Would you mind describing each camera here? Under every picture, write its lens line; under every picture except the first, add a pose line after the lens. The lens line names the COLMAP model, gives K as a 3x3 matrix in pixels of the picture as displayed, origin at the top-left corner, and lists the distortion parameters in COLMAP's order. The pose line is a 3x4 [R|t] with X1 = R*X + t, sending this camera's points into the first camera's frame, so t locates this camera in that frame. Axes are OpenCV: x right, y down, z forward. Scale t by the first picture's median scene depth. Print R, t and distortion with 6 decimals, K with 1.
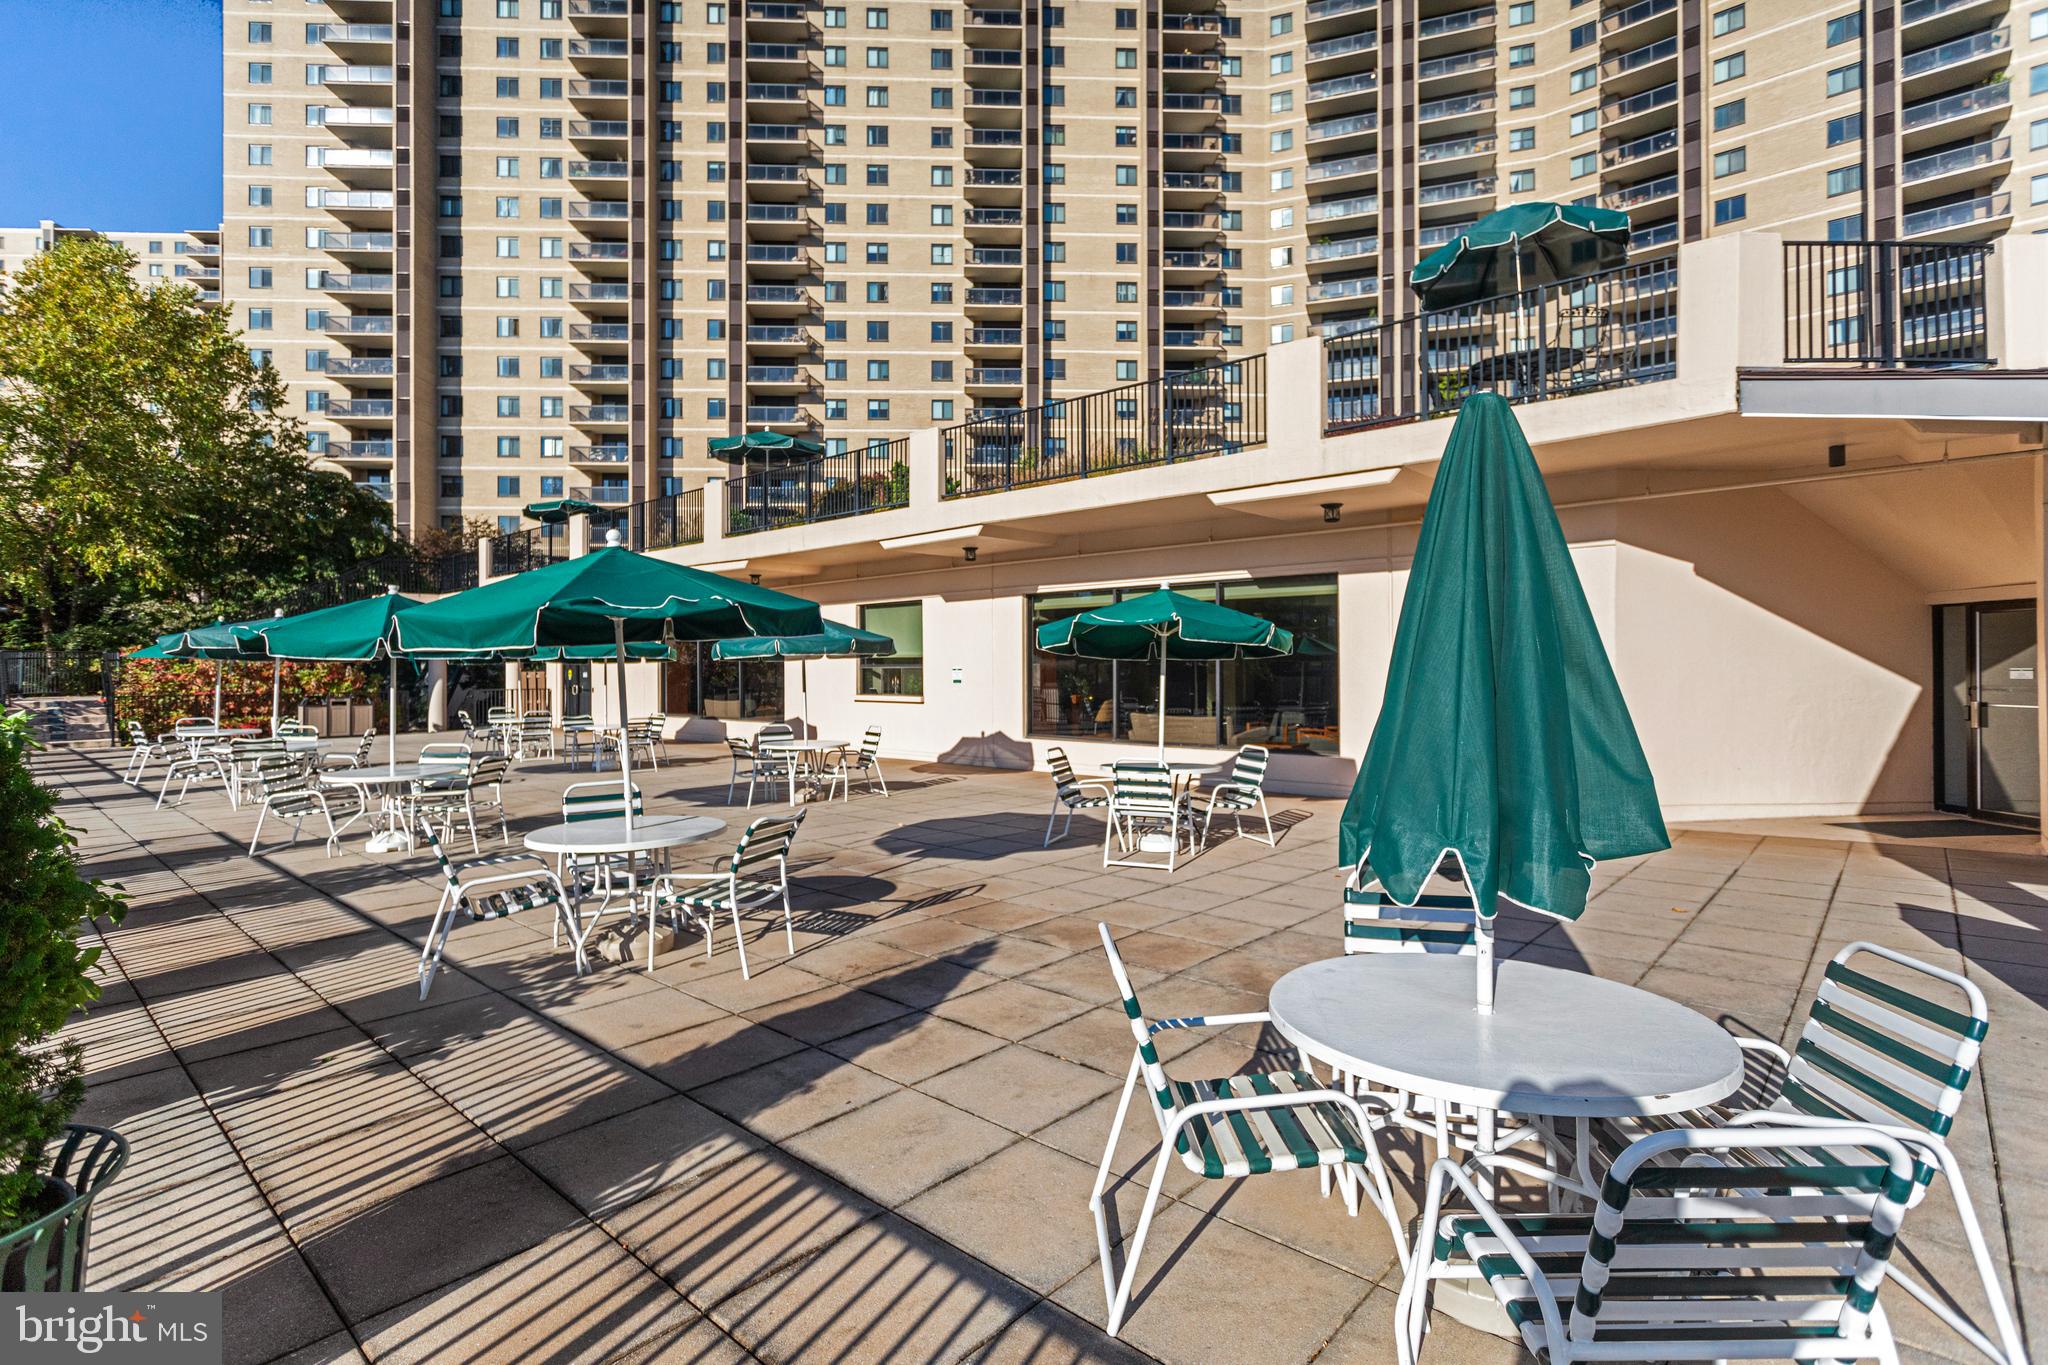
lens RADIAL K [[993.7, 0, 1024.0], [0, 993.7, 682.5], [0, 0, 1]] dist [0.006237, -0.000840]
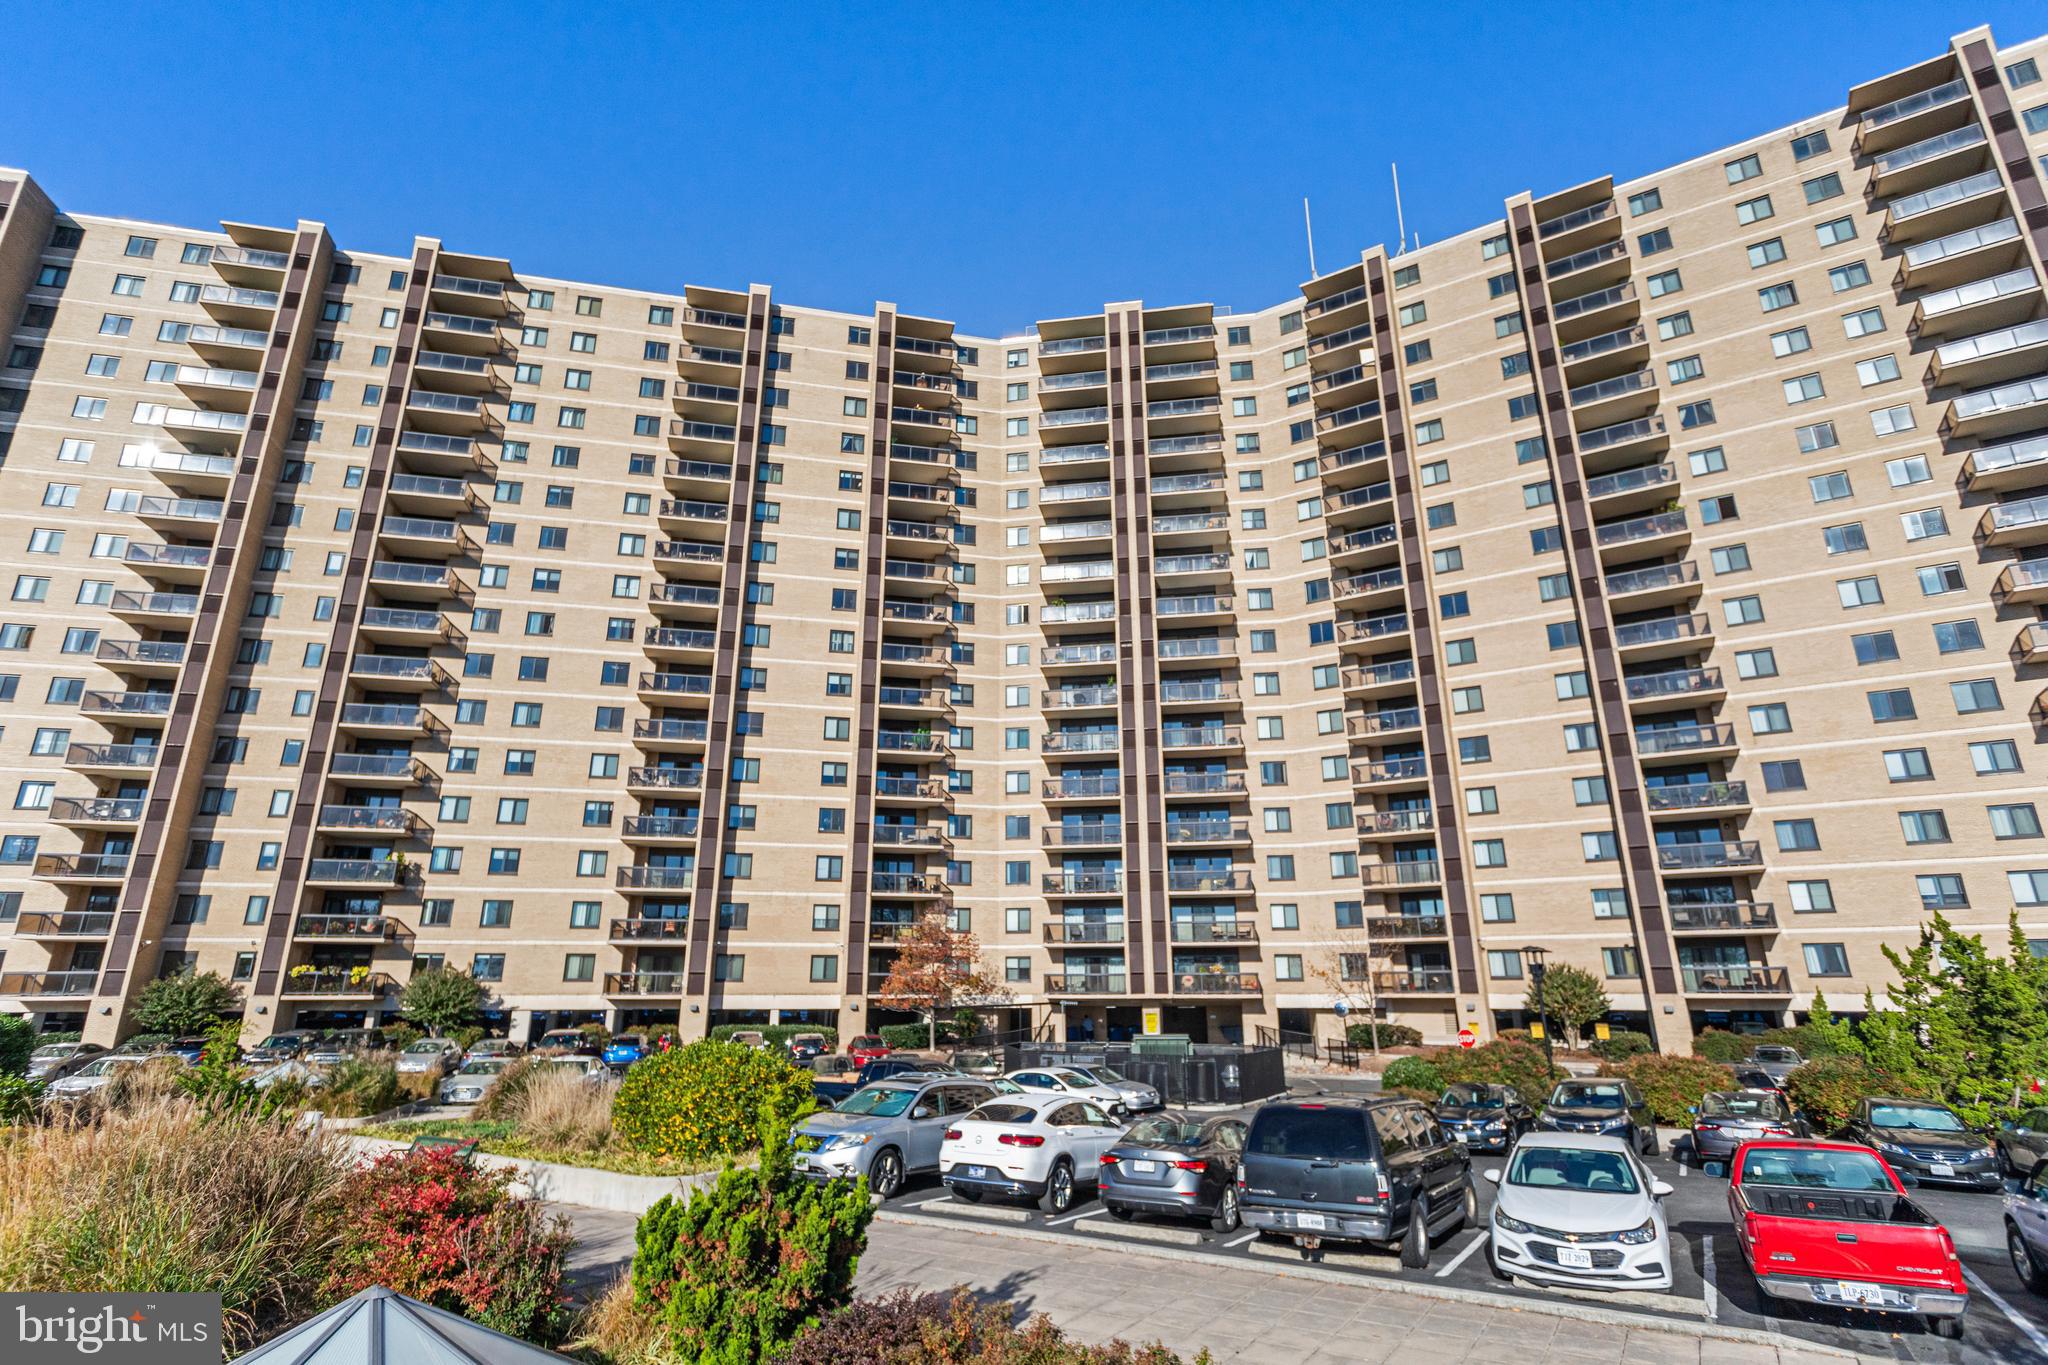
lens RADIAL K [[1080.4, 0, 1024.0], [0, 1080.4, 682.5], [0, 0, 1]] dist [-0.003166, 0.017178]
pose [[0.982600, 0.049639, 0.178977, 0.091872], [0.007407, 0.952385, -0.304809, -0.069182], [-0.185585, 0.300831, 0.935446, 0.098452]]
